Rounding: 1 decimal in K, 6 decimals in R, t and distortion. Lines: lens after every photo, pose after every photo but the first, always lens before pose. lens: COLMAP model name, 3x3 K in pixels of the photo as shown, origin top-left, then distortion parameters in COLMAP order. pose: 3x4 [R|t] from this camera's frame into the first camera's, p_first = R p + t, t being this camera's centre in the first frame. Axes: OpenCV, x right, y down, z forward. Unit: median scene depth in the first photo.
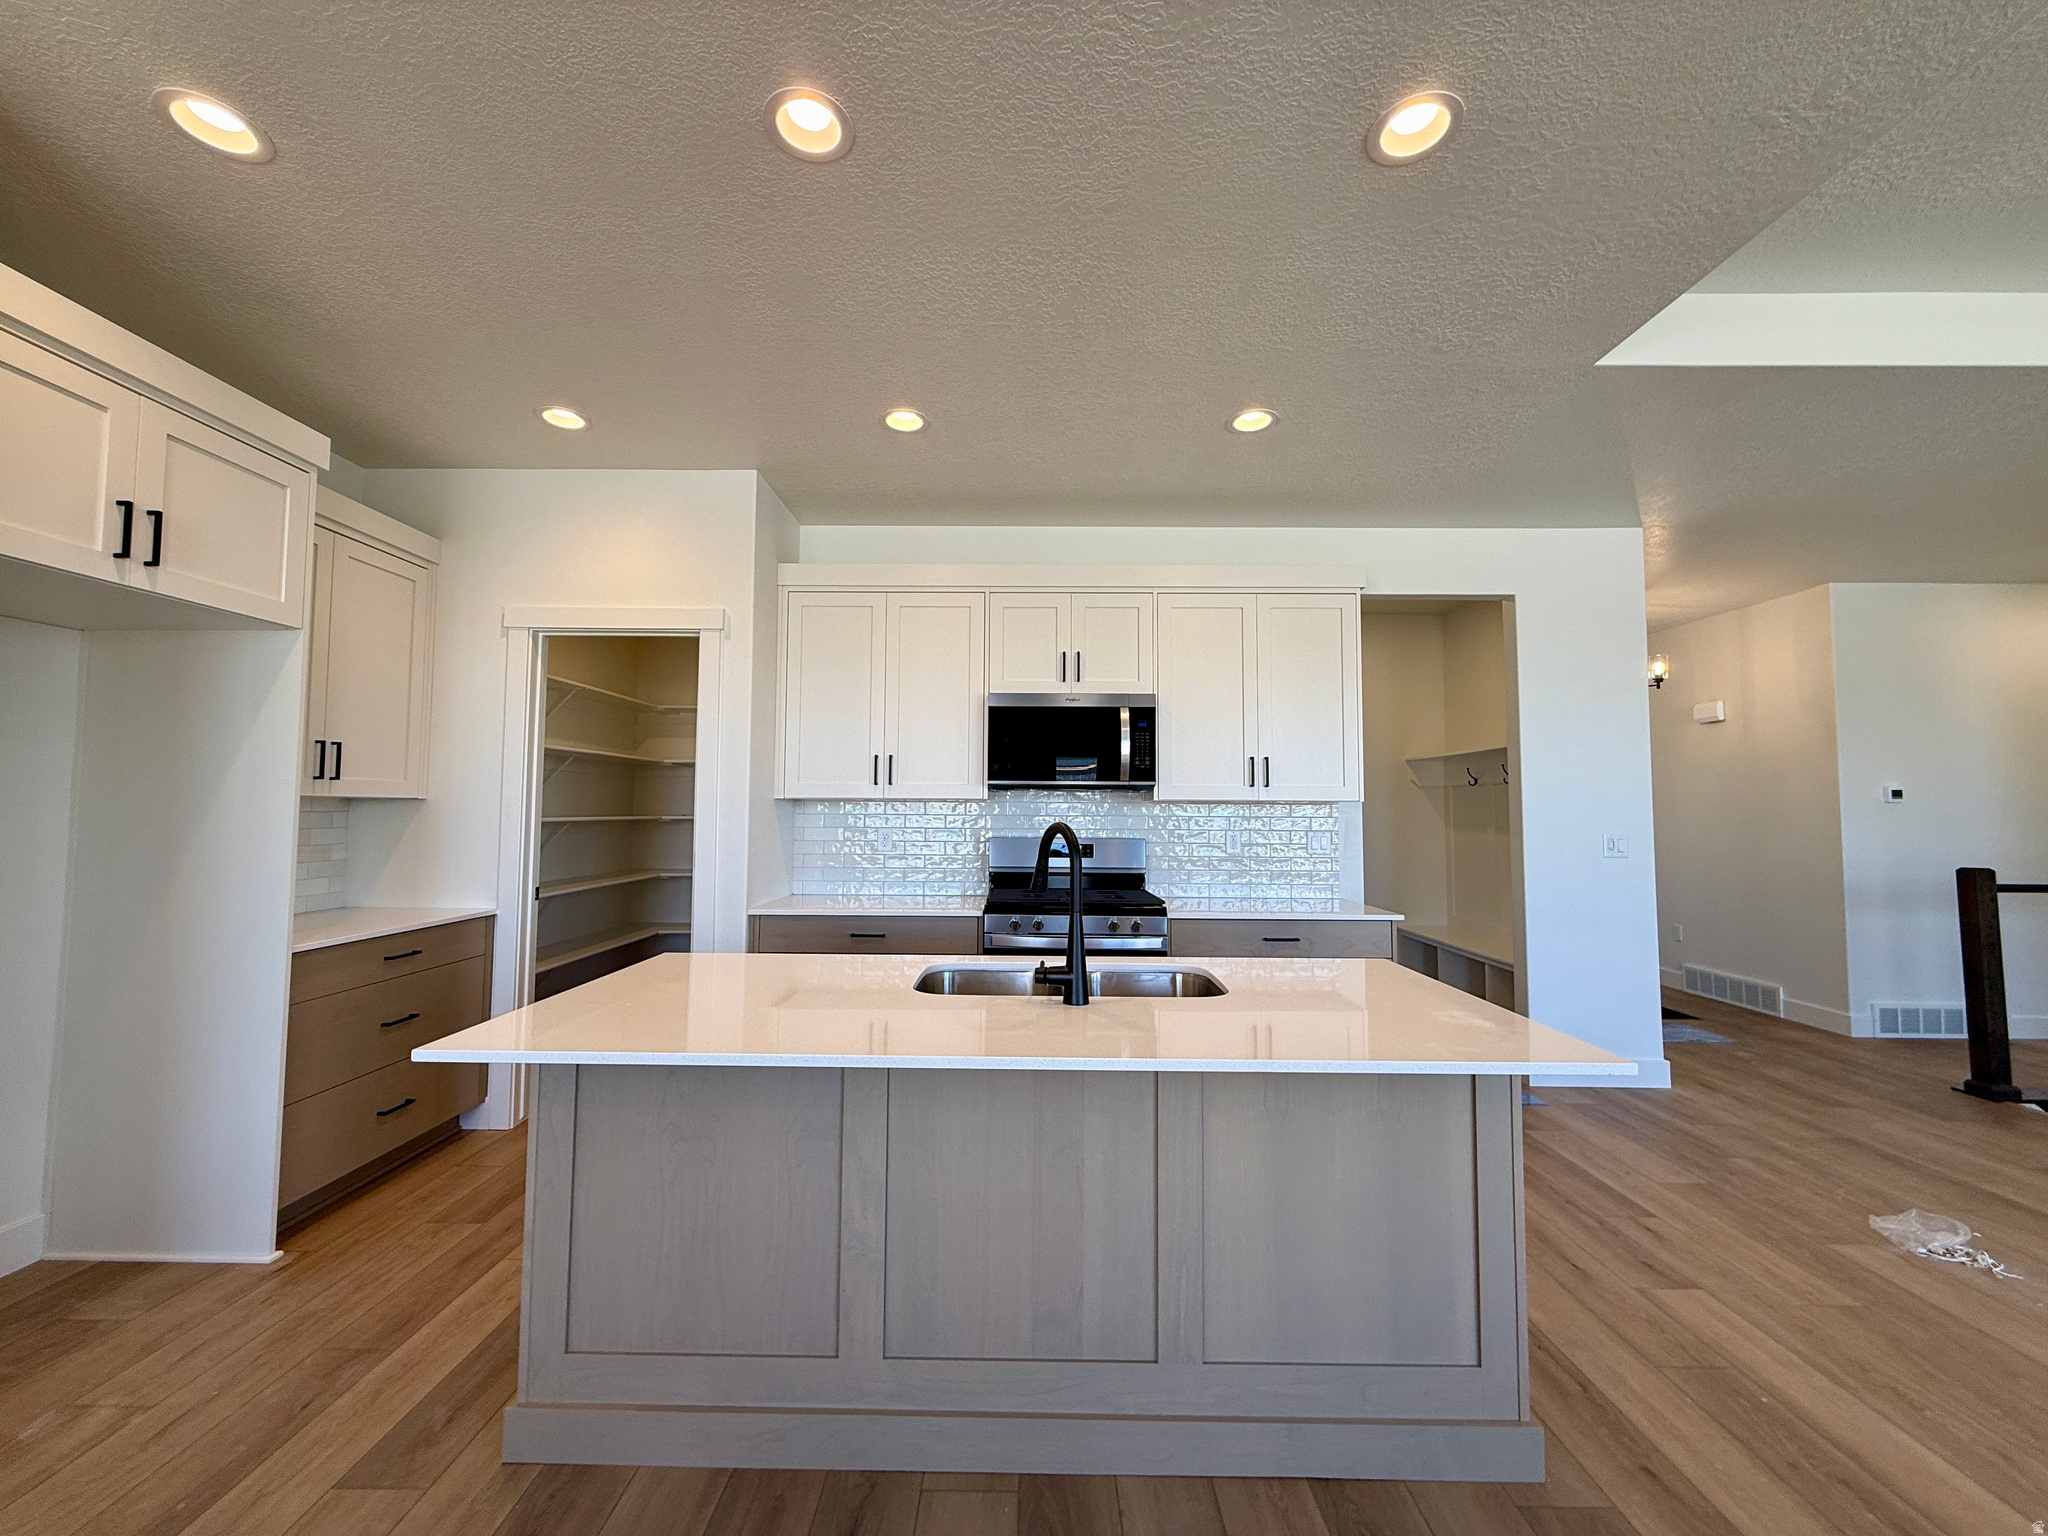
lens RADIAL K [[820.7, 0, 1028.1], [0, 820.7, 771.9], [0, 0, 1]] dist [0.001351, 0.000242]
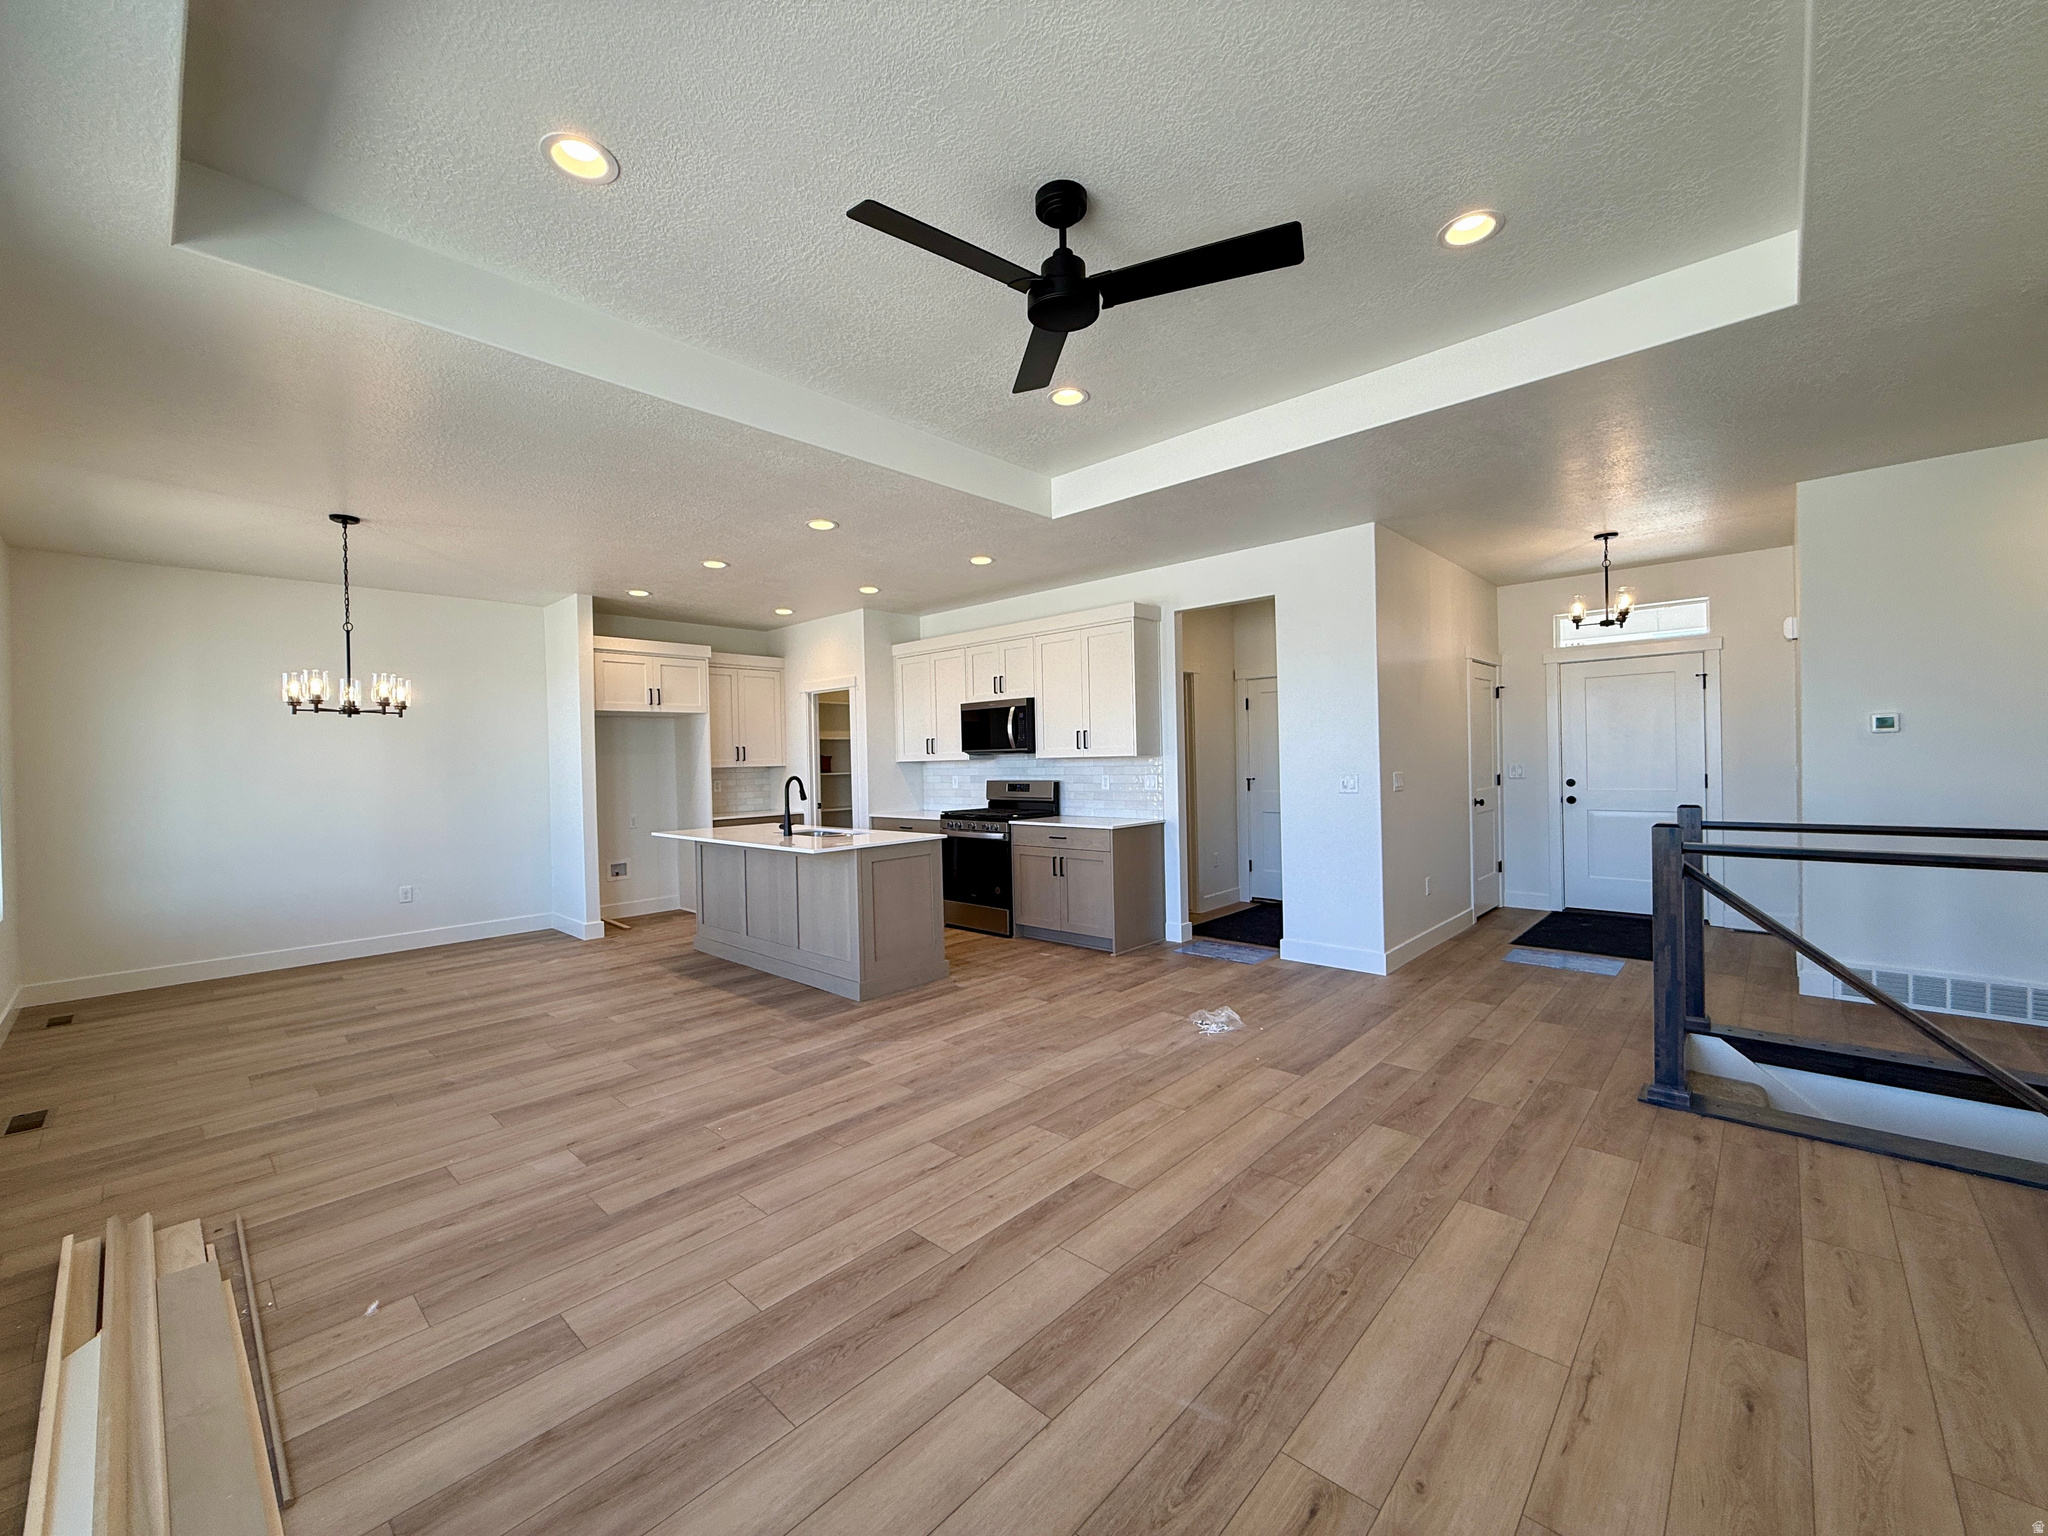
lens RADIAL K [[820.7, 0, 1015.9], [0, 820.7, 769.6], [0, 0, 1]] dist [0.001351, 0.000242]
pose [[0.736341, -0.015075, -0.676443, 1.342232], [0.060762, 0.997186, 0.043920, -0.021593], [0.673877, -0.073442, 0.735185, -0.312558]]
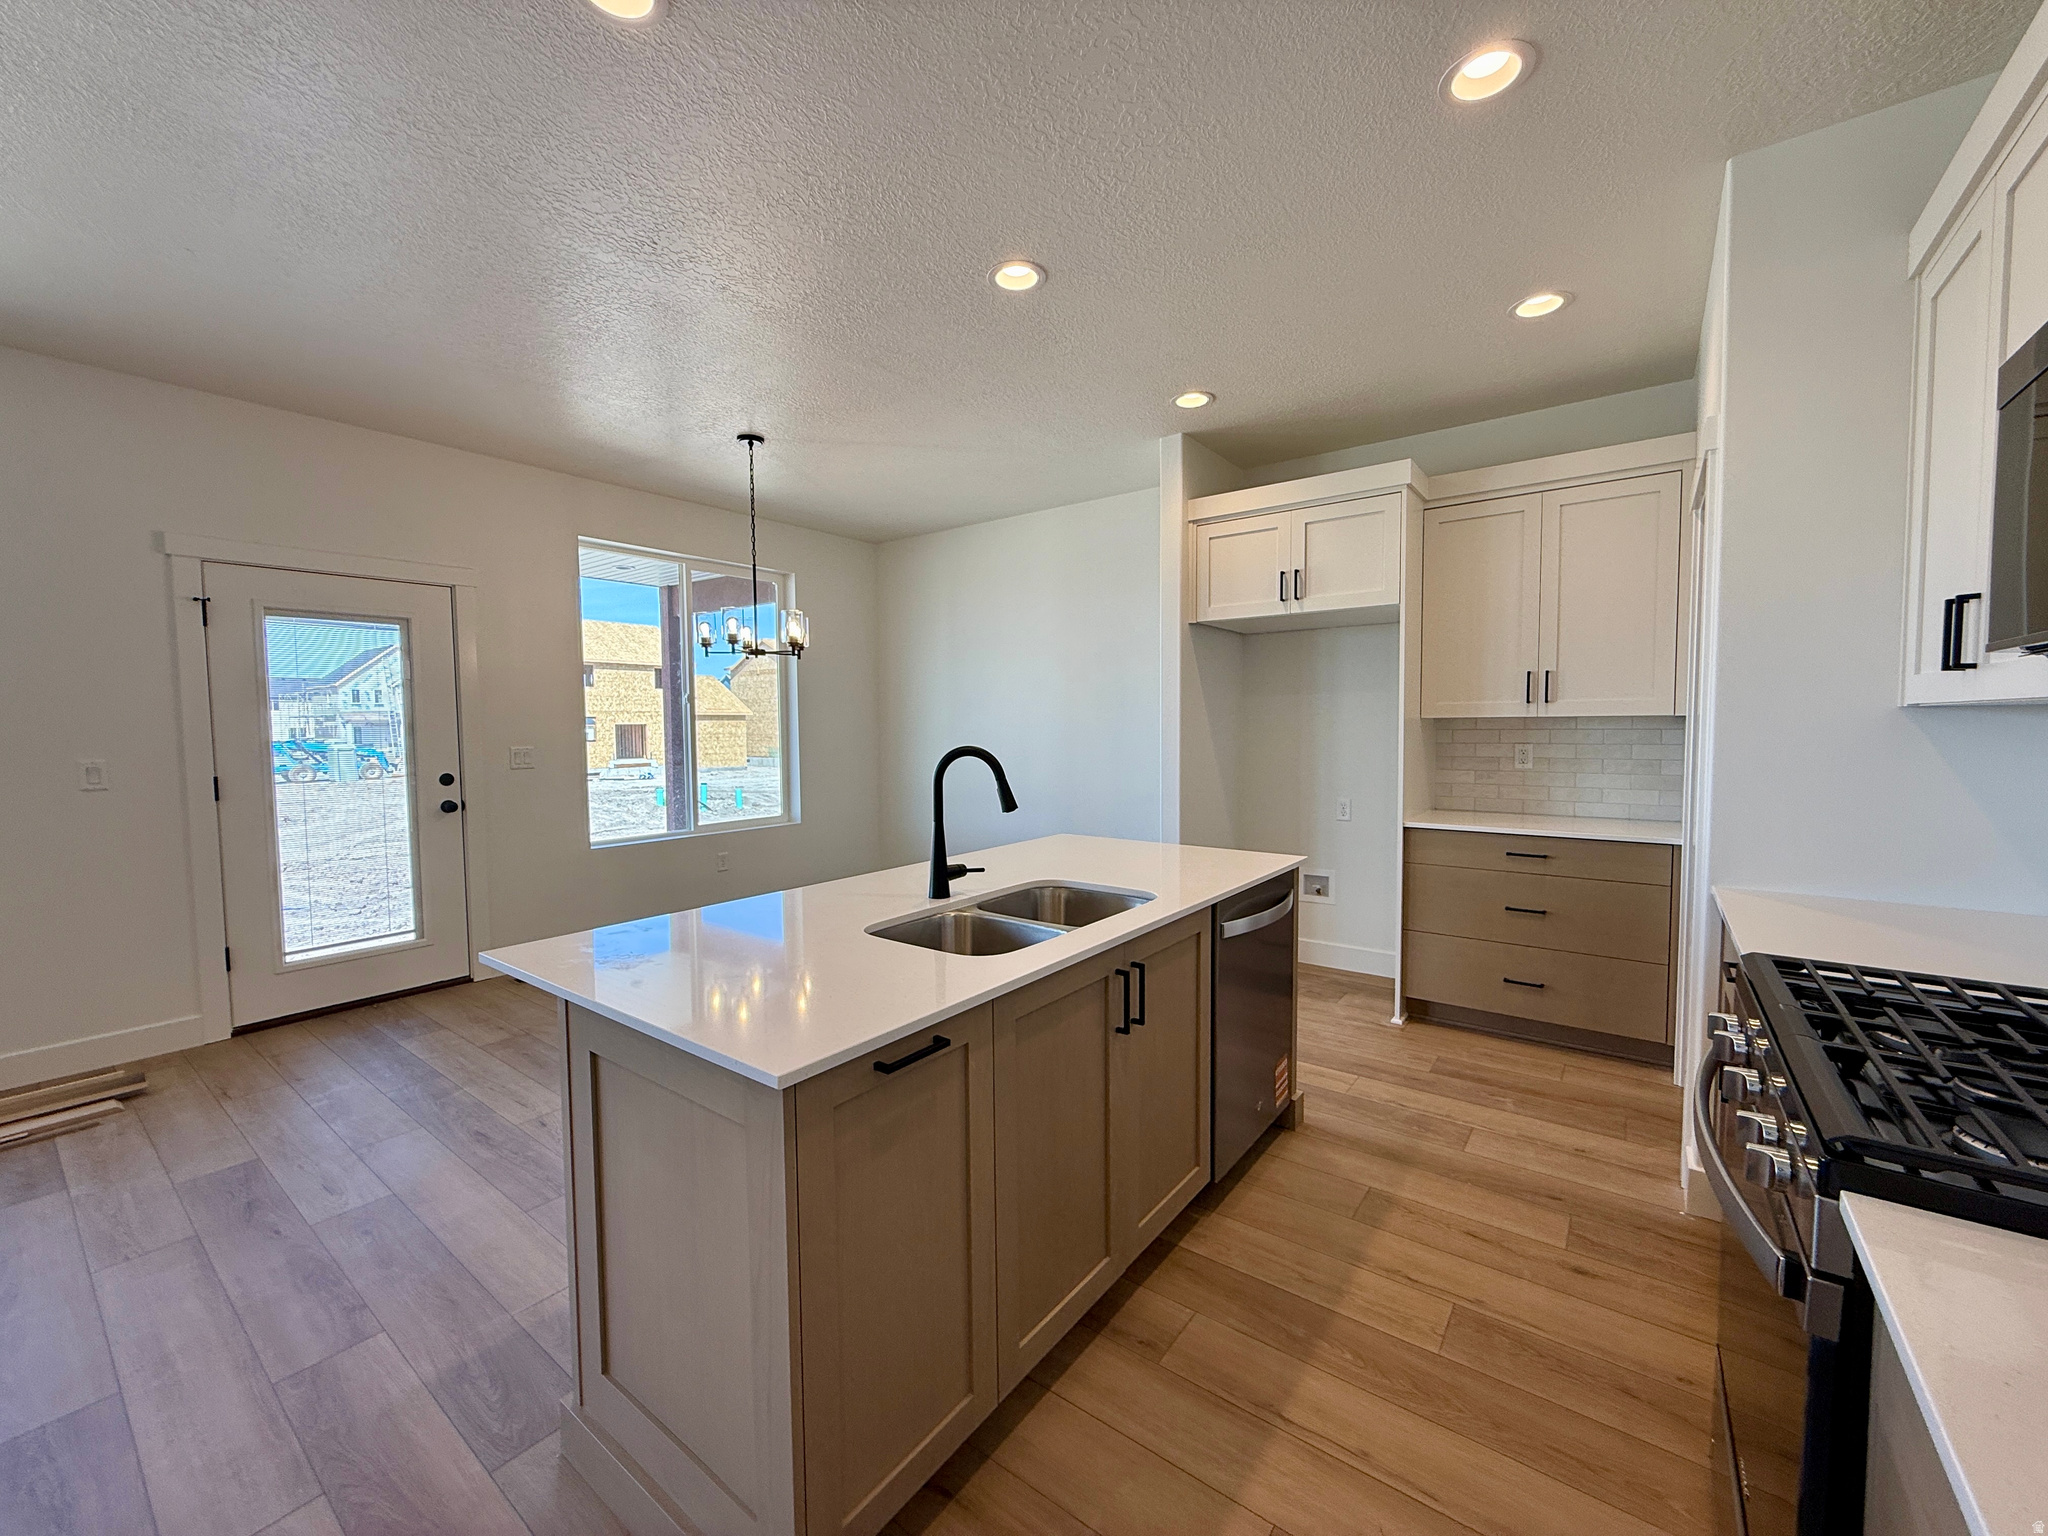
lens RADIAL K [[820.7, 0, 1023.7], [0, 820.7, 771.9], [0, 0, 1]] dist [0.001351, 0.000242]
pose [[-0.592087, 0.051275, -0.804242, 0.464517], [0.043128, 0.998560, 0.031913, 0.030741], [0.804720, -0.015790, -0.593445, 0.897506]]
